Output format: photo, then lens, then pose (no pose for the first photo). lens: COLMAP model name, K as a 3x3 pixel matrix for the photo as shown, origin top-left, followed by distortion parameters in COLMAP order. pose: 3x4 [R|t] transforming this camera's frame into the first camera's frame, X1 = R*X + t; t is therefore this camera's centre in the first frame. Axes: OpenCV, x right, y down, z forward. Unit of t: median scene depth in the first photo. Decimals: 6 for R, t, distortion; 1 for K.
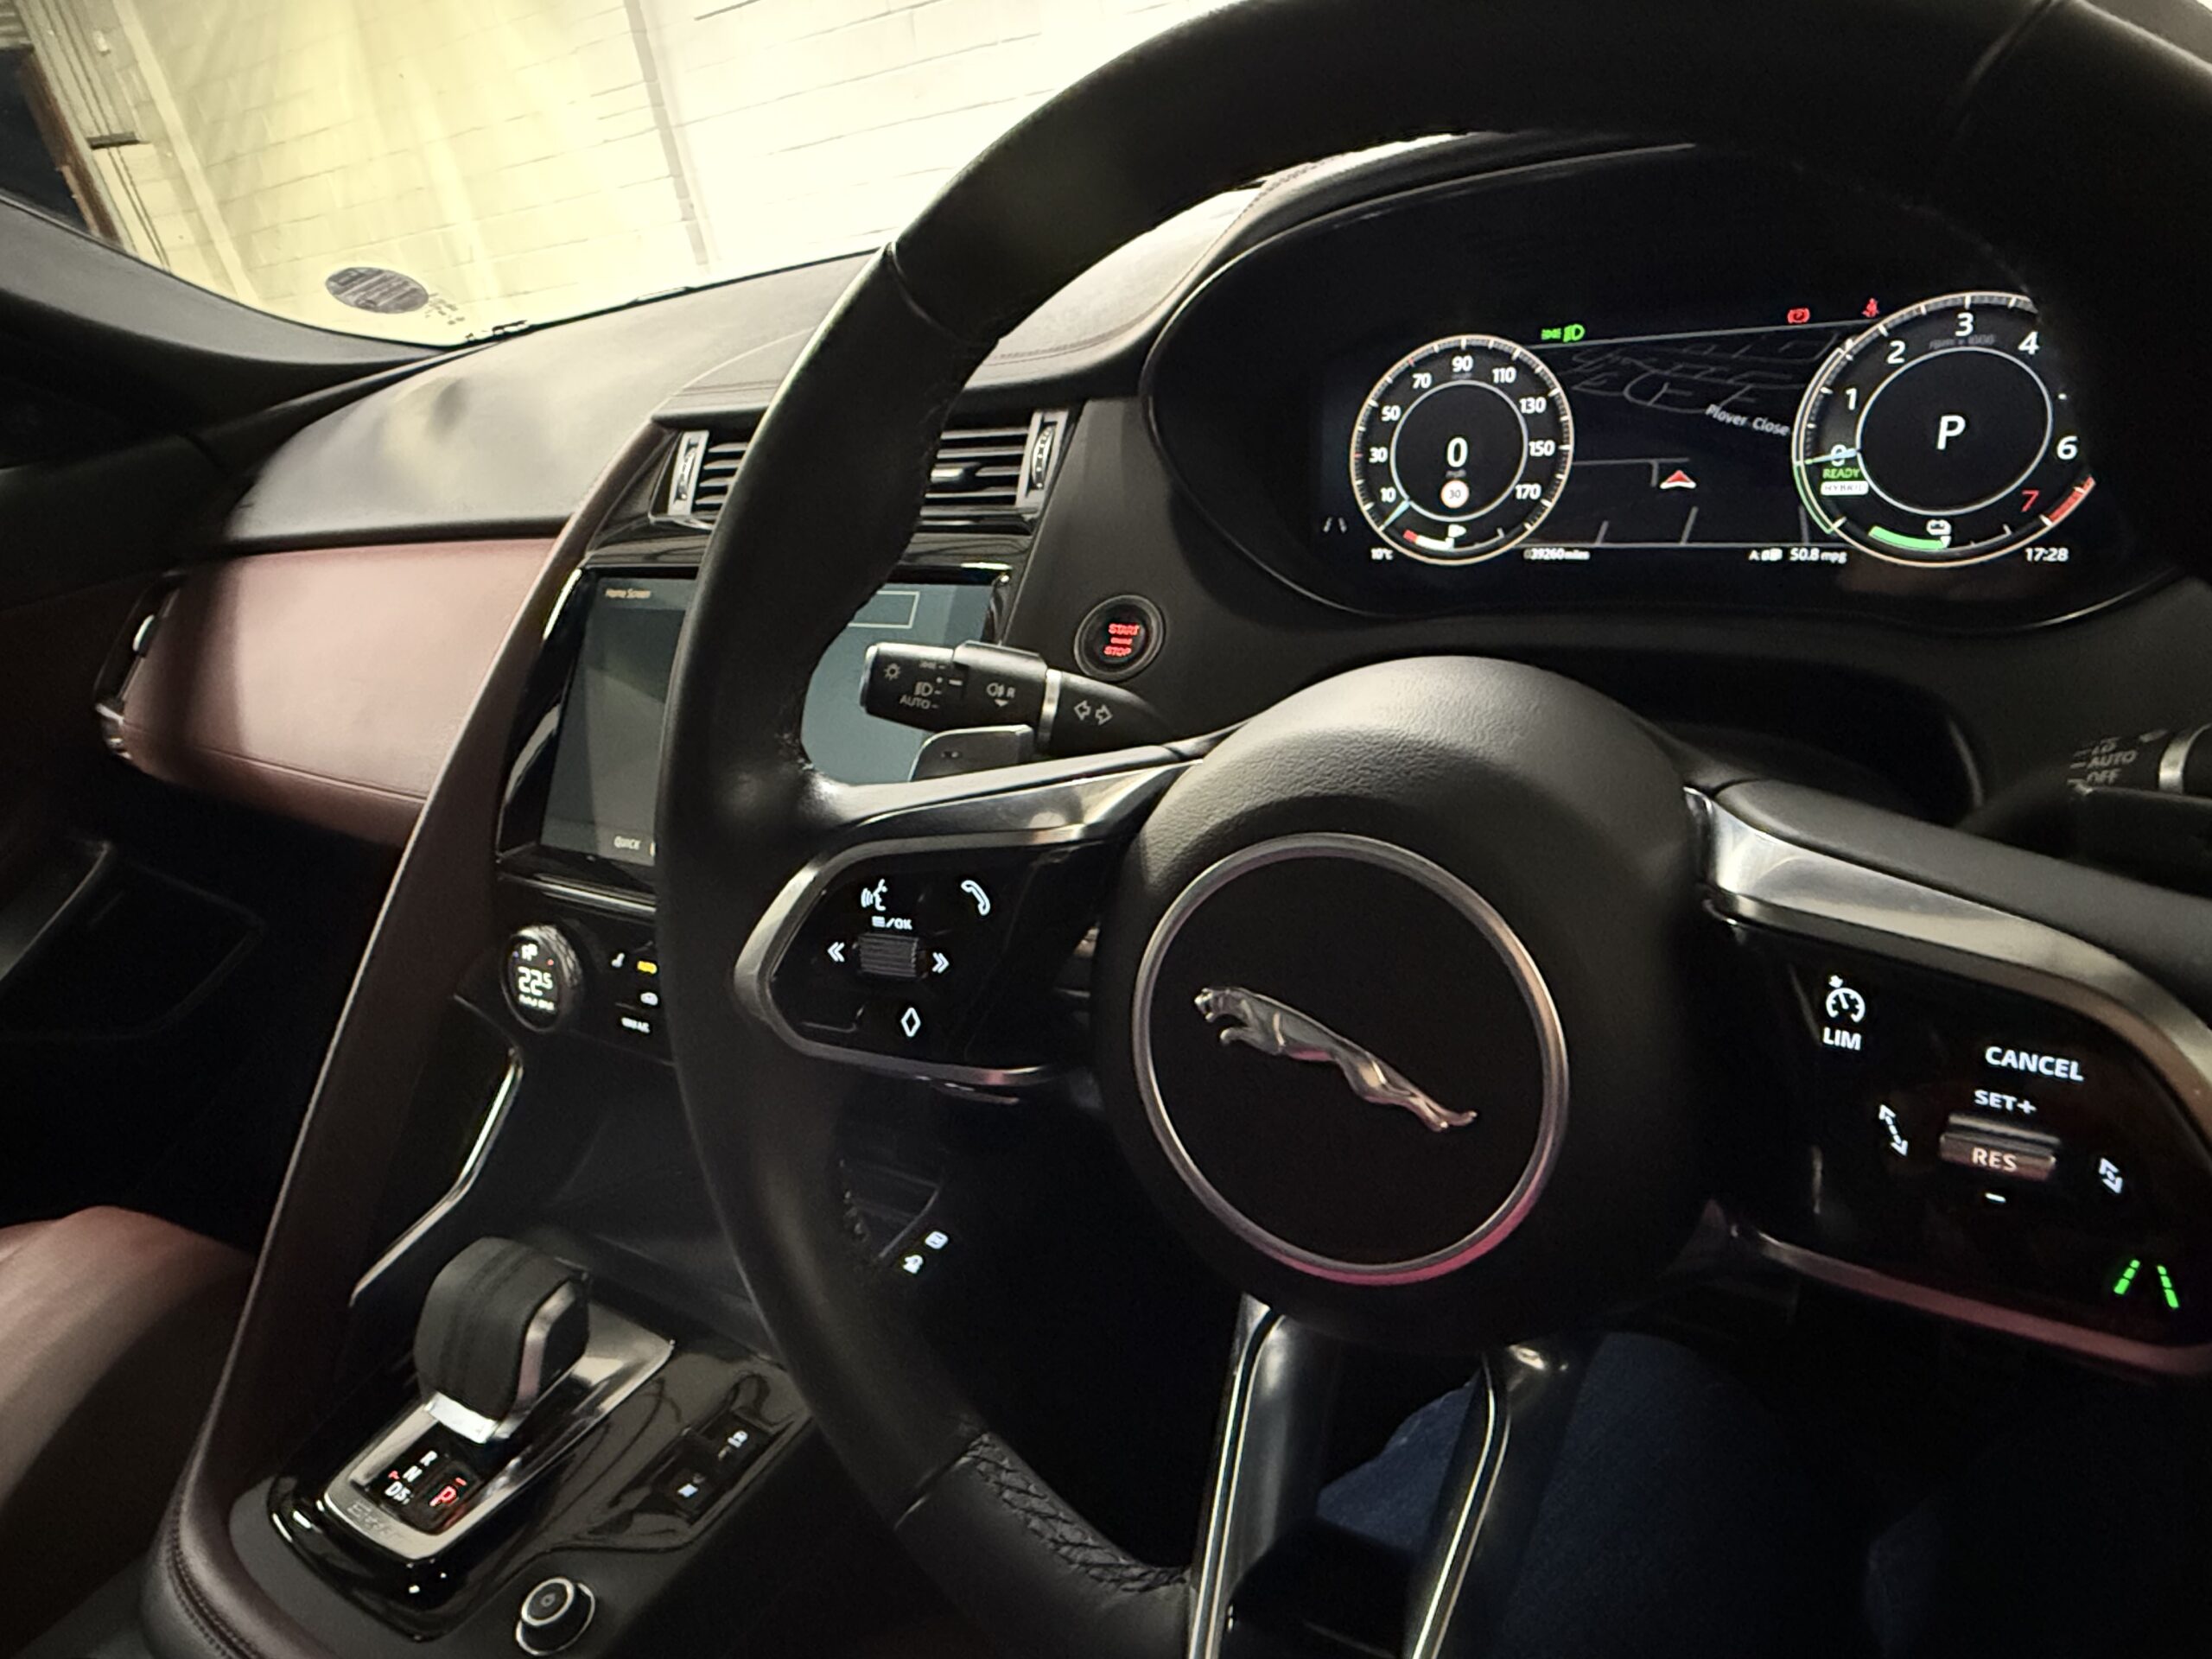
lens RADIAL K [[1361.7, 0, 1011.4], [0, 1361.7, 847.9], [0, 0, 1]] dist [-0.006041, -0.002041]
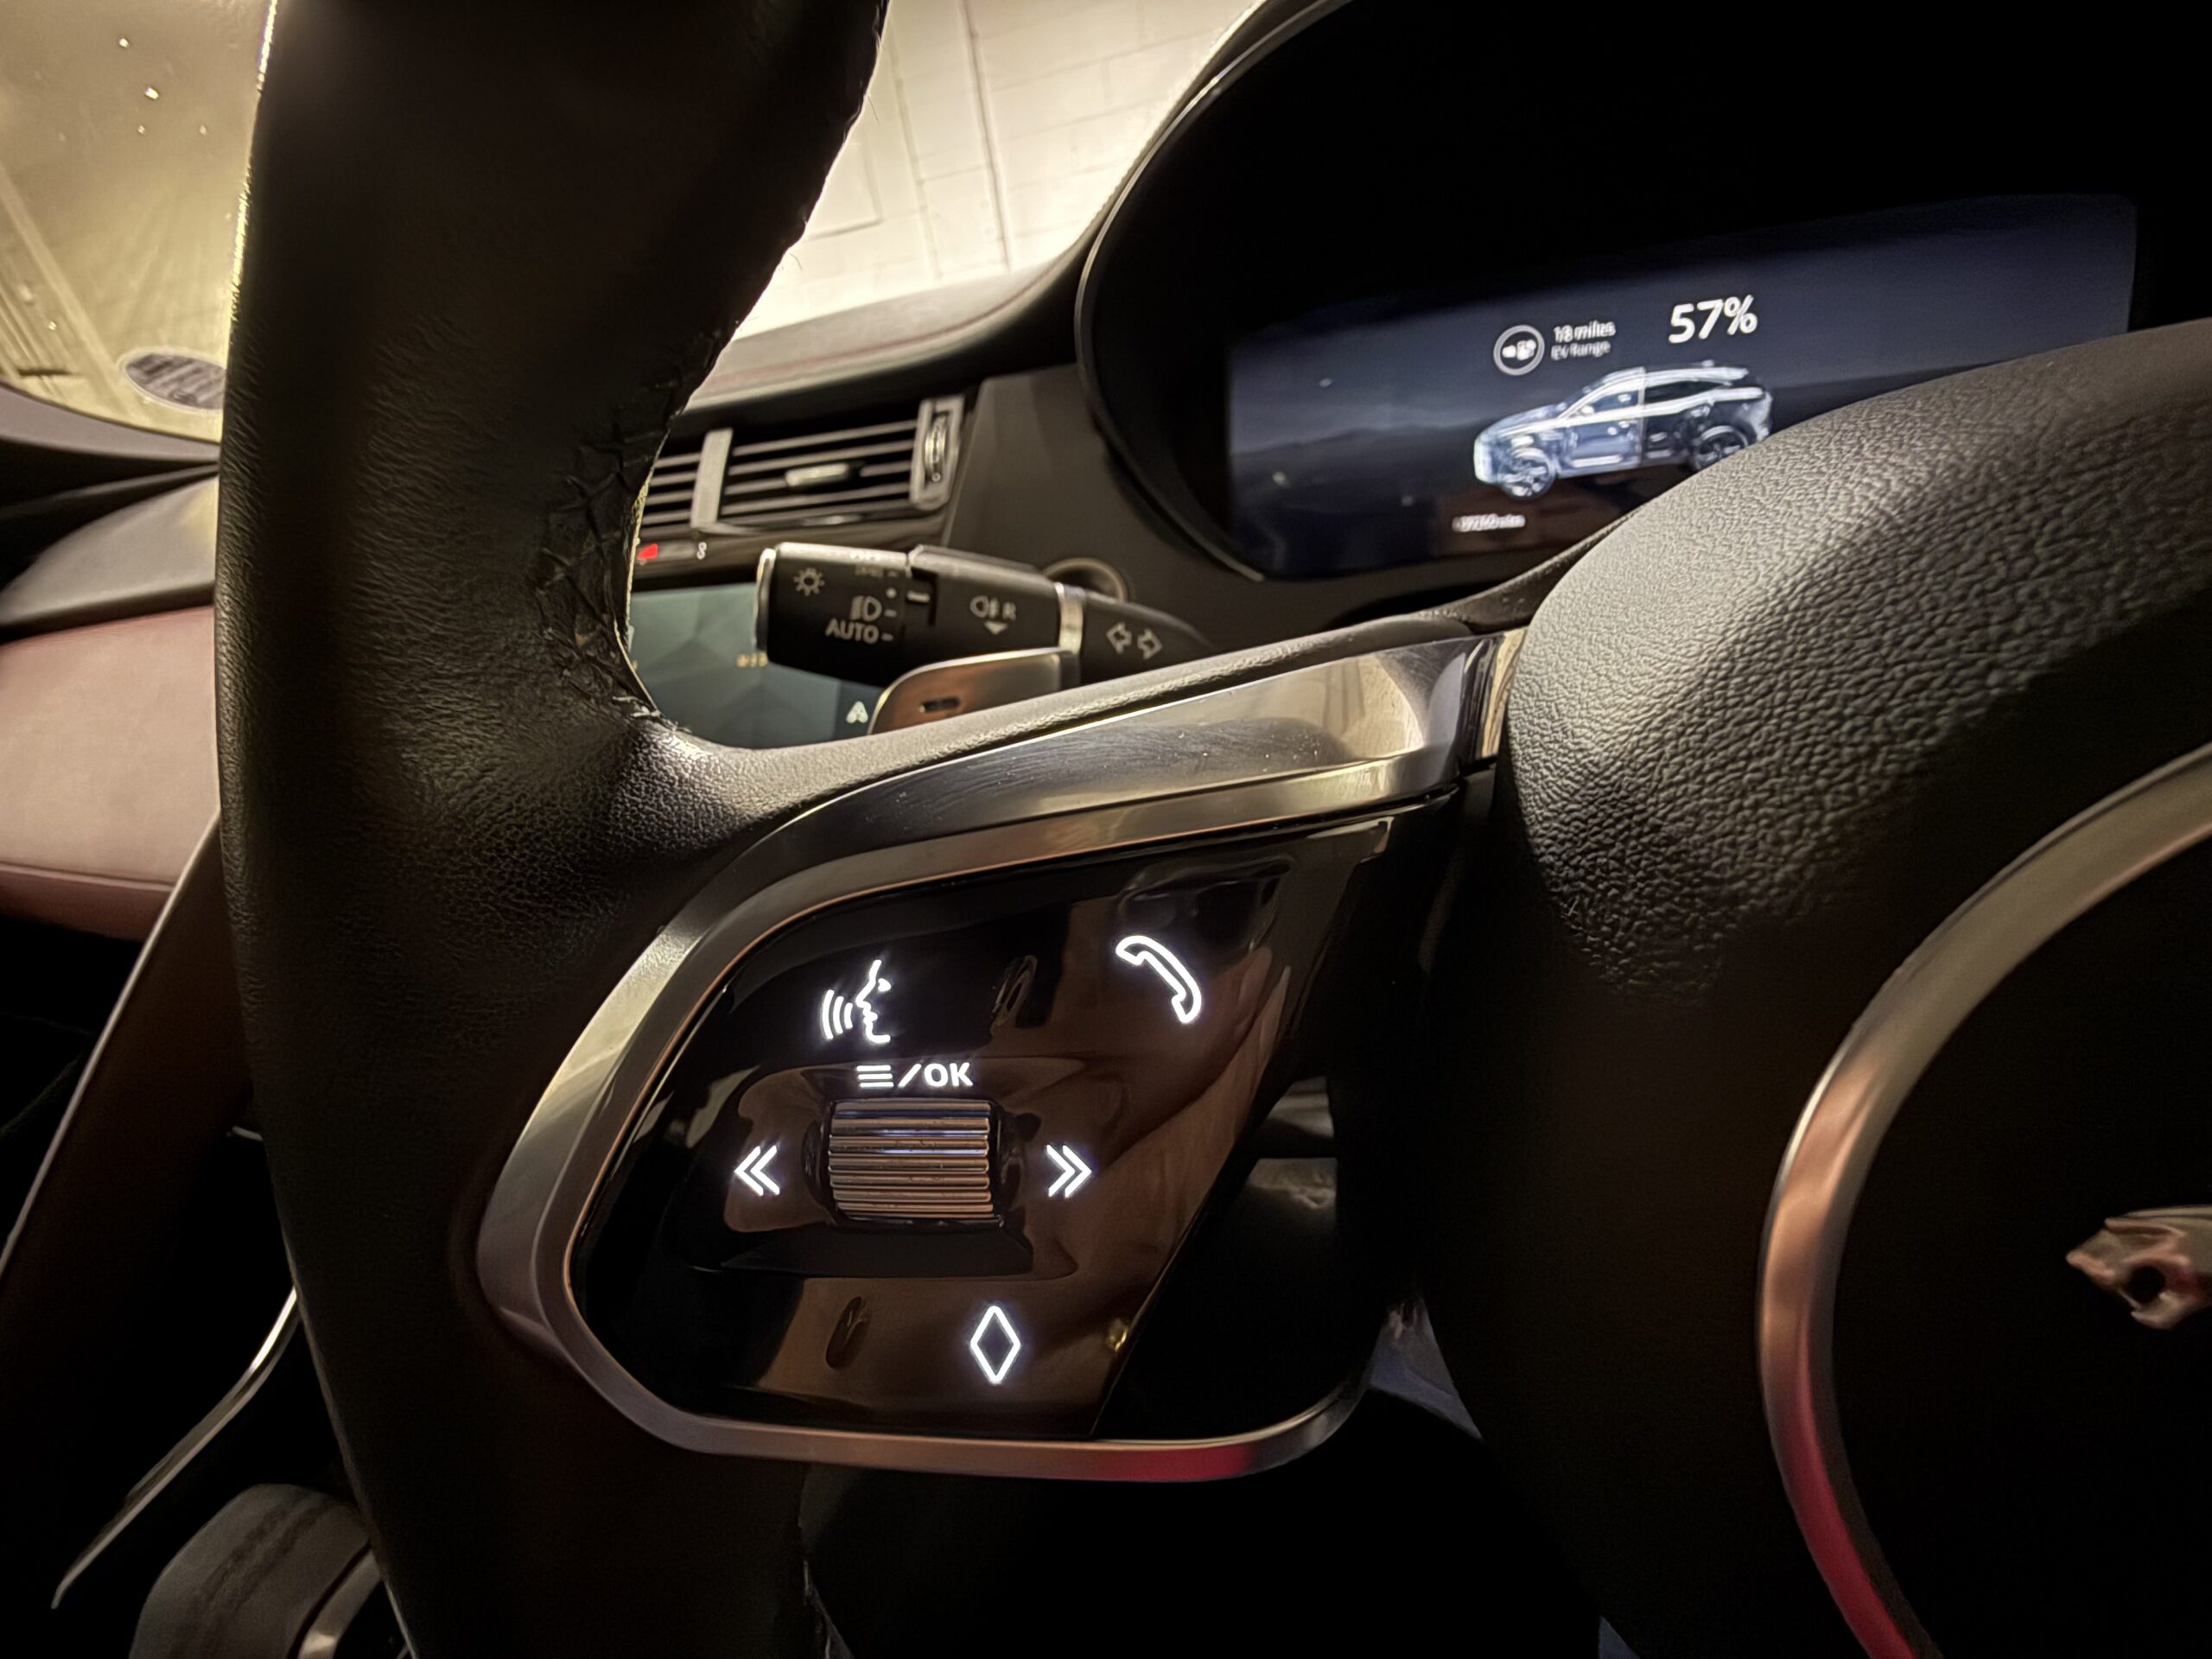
lens RADIAL K [[900.8, 0, 1104.4], [0, 900.8, 830.9], [0, 0, 1]] dist [-0.004228, -0.000305]
pose [[0.961551, -0.091821, 0.258823, -0.094634], [0.103144, 0.994199, -0.030483, 0.003187], [-0.254523, 0.056006, 0.965444, 0.749892]]
